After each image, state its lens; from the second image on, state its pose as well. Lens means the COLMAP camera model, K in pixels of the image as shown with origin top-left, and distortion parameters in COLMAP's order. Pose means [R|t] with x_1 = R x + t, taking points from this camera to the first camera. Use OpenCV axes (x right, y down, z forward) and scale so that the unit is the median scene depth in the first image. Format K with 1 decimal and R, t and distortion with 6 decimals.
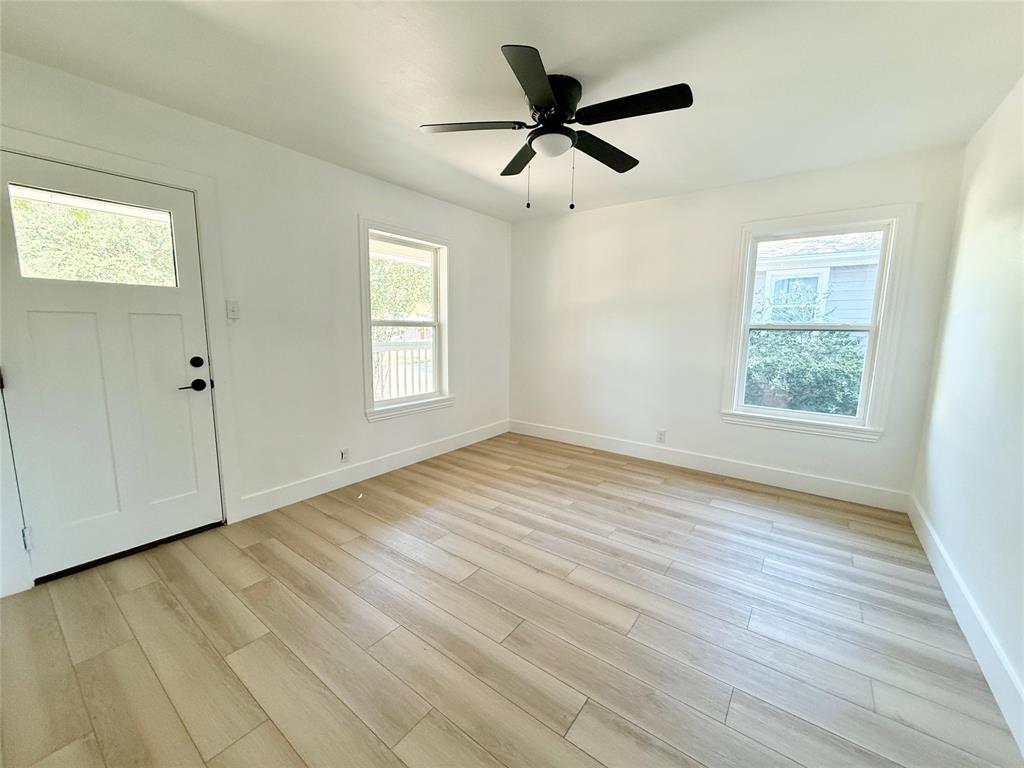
lens RADIAL K [[409.3, 0, 512.0], [0, 409.3, 384.0], [0, 0, 1]] dist [-0.001173, -0.000115]
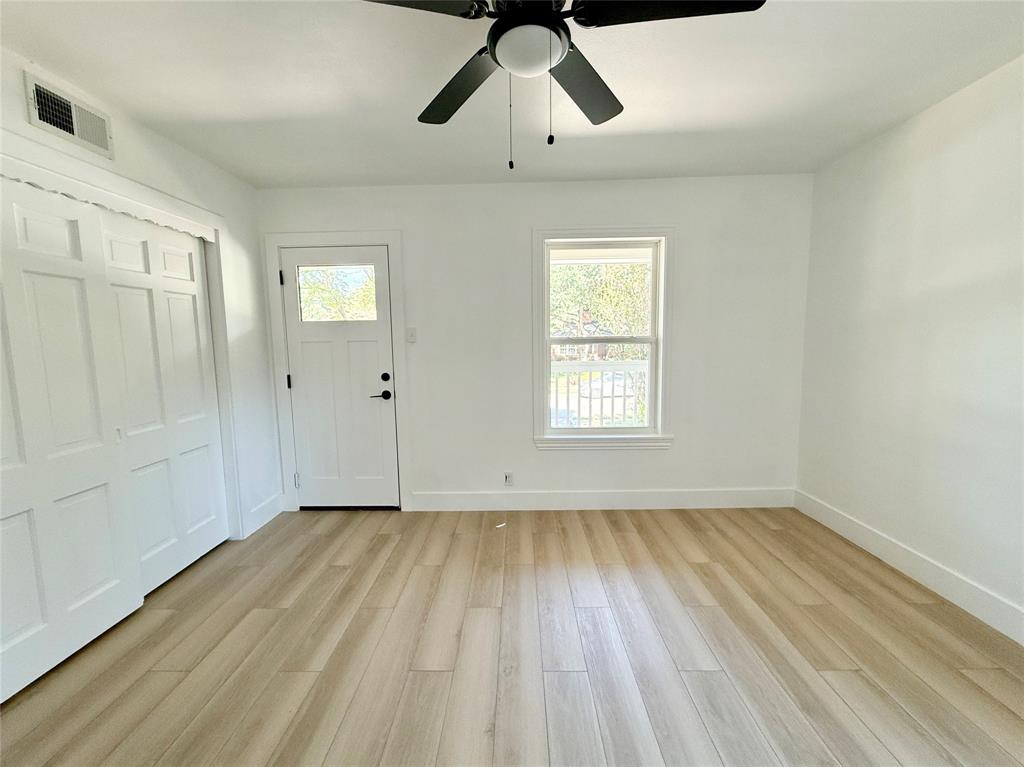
lens RADIAL K [[424.2, 0, 512.0], [0, 424.2, 383.5], [0, 0, 1]] dist [-0.003738, -0.000232]
pose [[0.573390, 0.062152, -0.816922, 0.398421], [-0.089050, 0.995939, 0.013268, -0.063653], [0.814429, 0.065139, 0.576596, 0.411333]]
